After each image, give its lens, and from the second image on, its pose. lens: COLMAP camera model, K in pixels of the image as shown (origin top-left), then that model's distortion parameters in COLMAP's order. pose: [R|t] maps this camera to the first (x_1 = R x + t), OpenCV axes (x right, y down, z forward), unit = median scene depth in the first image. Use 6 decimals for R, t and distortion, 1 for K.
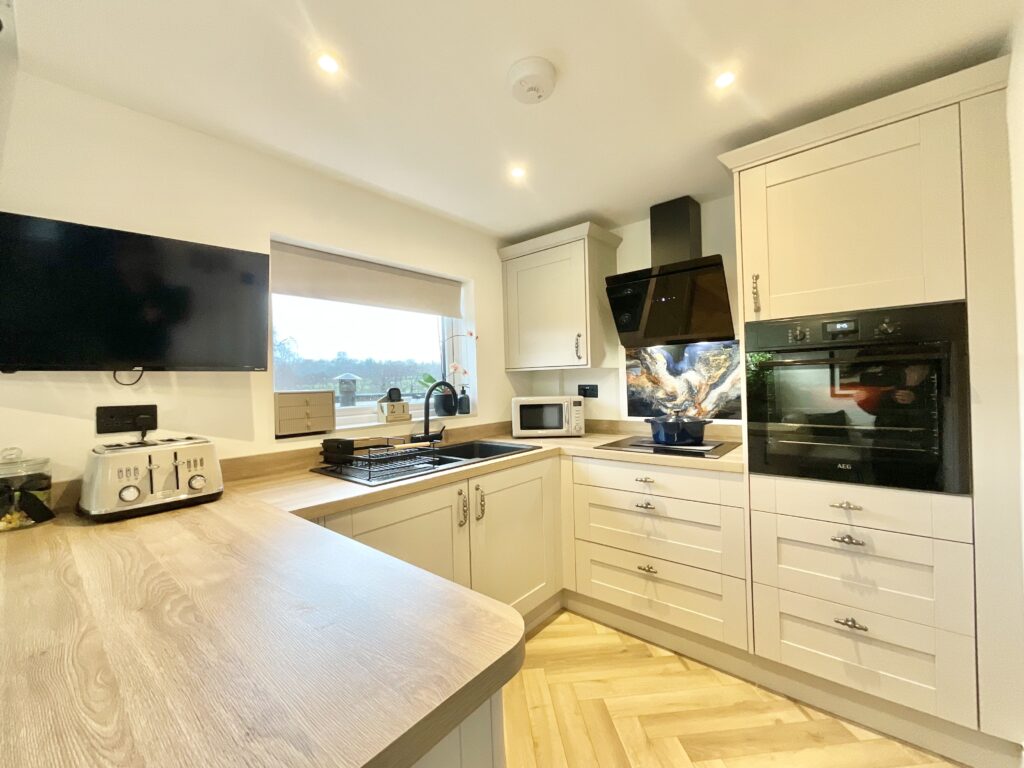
lens RADIAL K [[415.3, 0, 512.7], [0, 415.3, 381.9], [0, 0, 1]] dist [-0.003363, 0.002585]
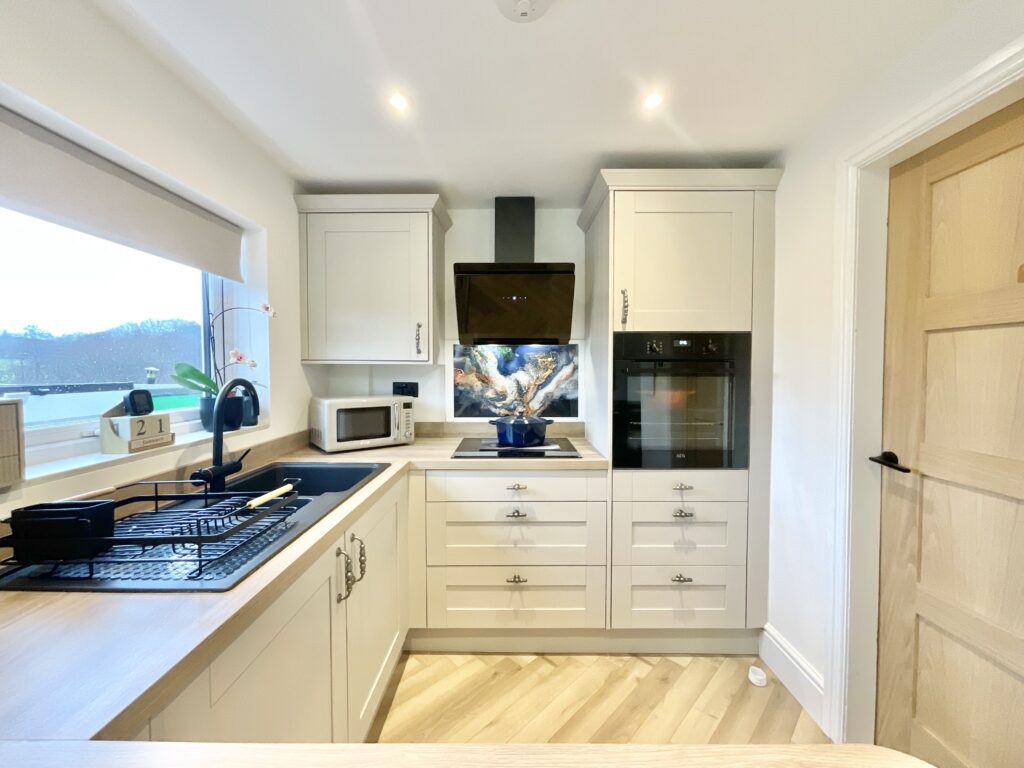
lens RADIAL K [[415.3, 0, 513.4], [0, 415.3, 383.7], [0, 0, 1]] dist [-0.003363, 0.002585]
pose [[0.768227, 0.005323, 0.640155, -0.273514], [-0.023654, 0.999519, 0.020075, -0.018143], [-0.639740, -0.030564, 0.767983, 0.261536]]
